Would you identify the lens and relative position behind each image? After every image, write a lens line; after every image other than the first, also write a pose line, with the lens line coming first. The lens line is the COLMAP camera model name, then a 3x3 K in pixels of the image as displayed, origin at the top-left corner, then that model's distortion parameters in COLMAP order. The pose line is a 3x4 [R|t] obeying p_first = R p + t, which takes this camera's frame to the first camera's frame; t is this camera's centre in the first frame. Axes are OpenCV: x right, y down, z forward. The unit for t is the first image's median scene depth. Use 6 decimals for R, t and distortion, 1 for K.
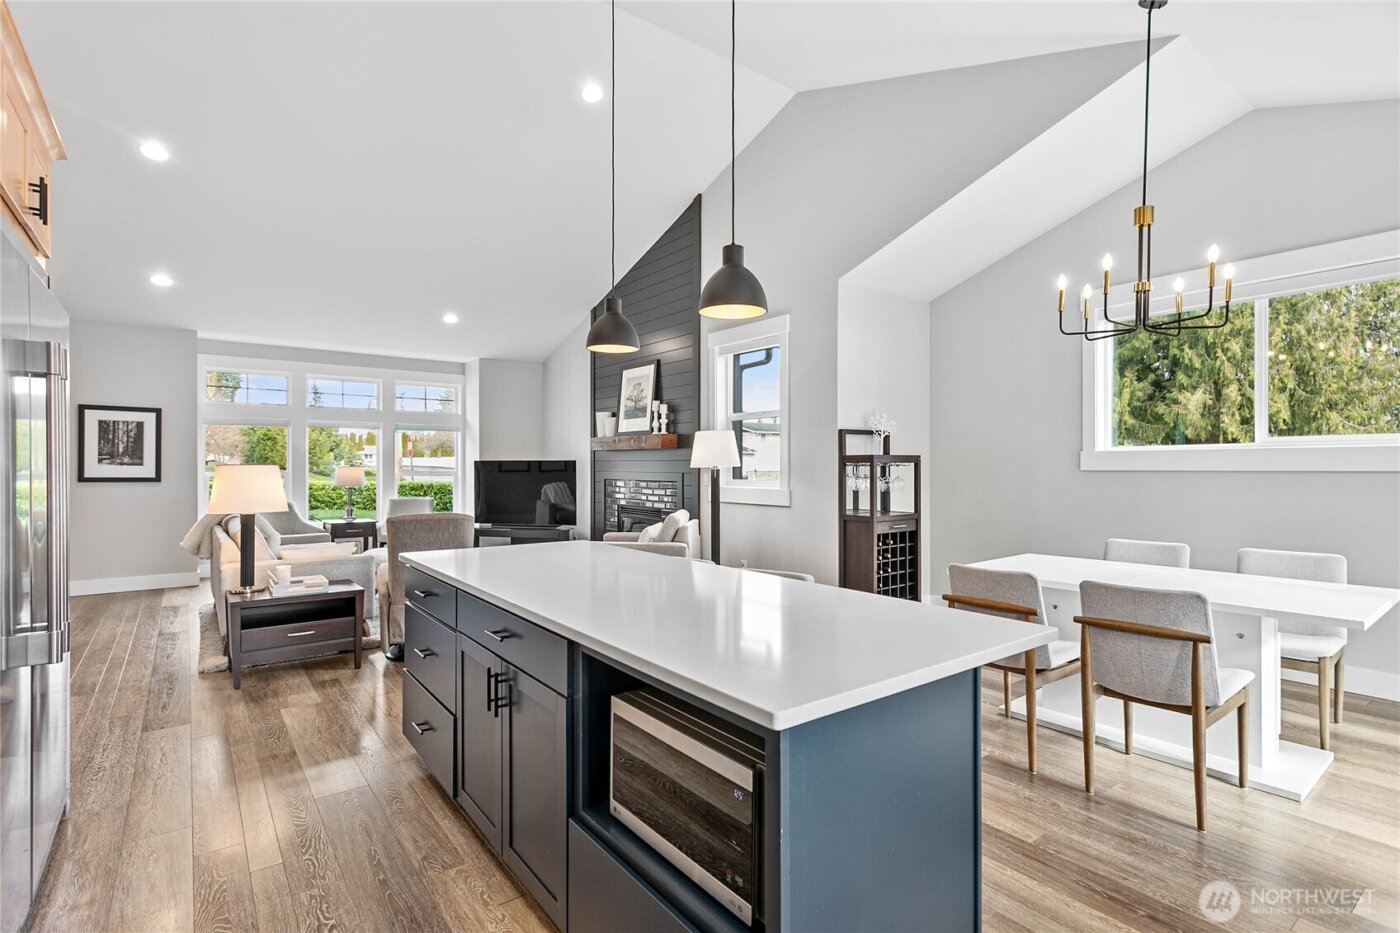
lens RADIAL K [[676.2, 0, 691.9], [0, 676.2, 462.8], [0, 0, 1]] dist [0.003241, 0.000417]
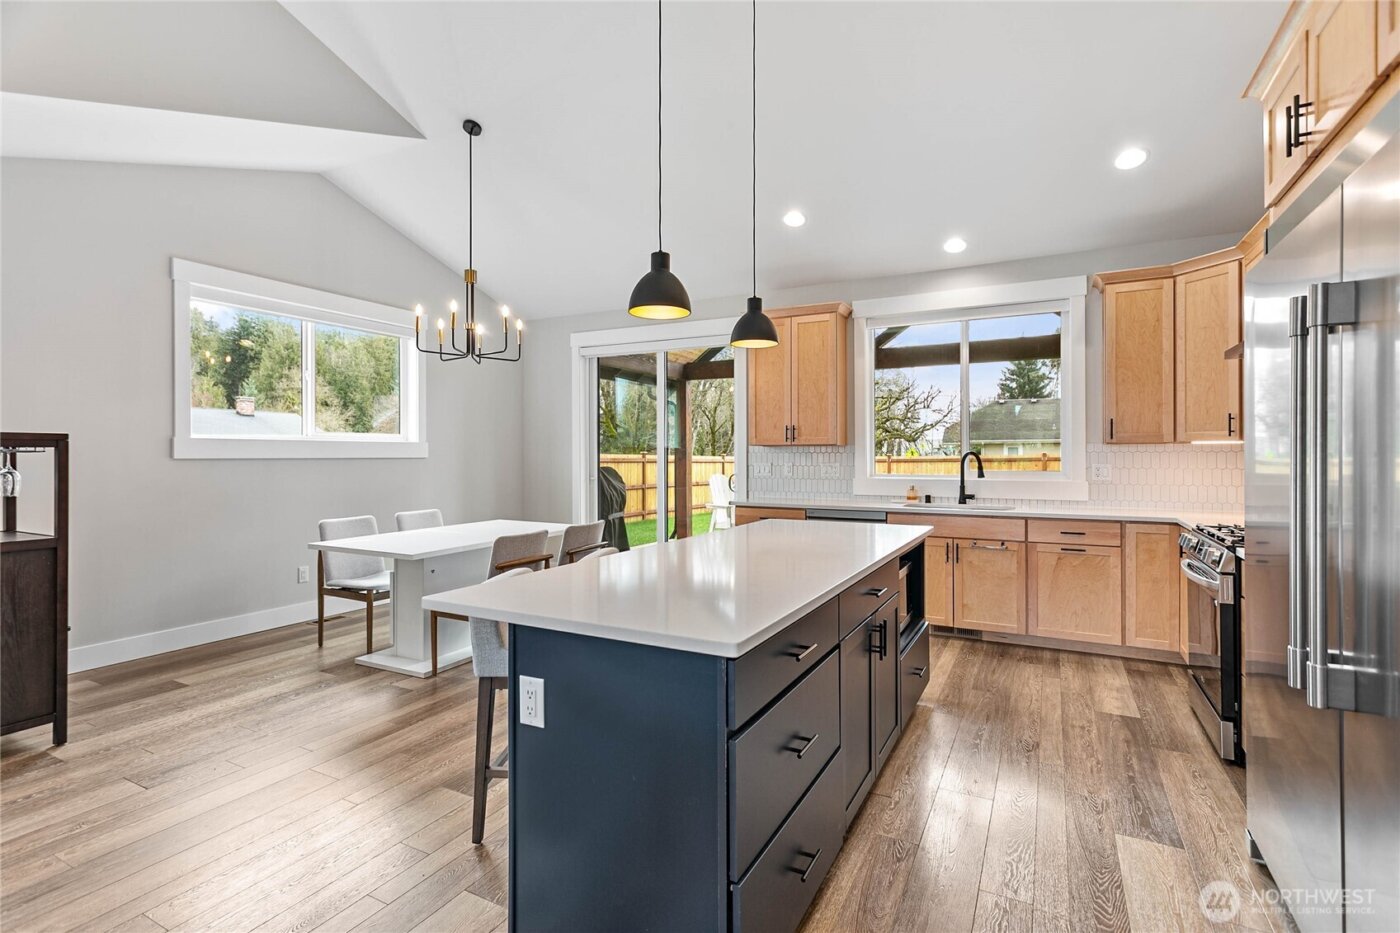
lens RADIAL K [[666.6, 0, 697.7], [0, 666.6, 455.6], [0, 0, 1]] dist [-0.001105, -0.000553]
pose [[-0.427435, 0.001508, 0.904045, -0.364798], [-0.004047, 0.999985, -0.003581, 0.004971], [-0.904037, -0.005189, -0.427423, 0.540100]]
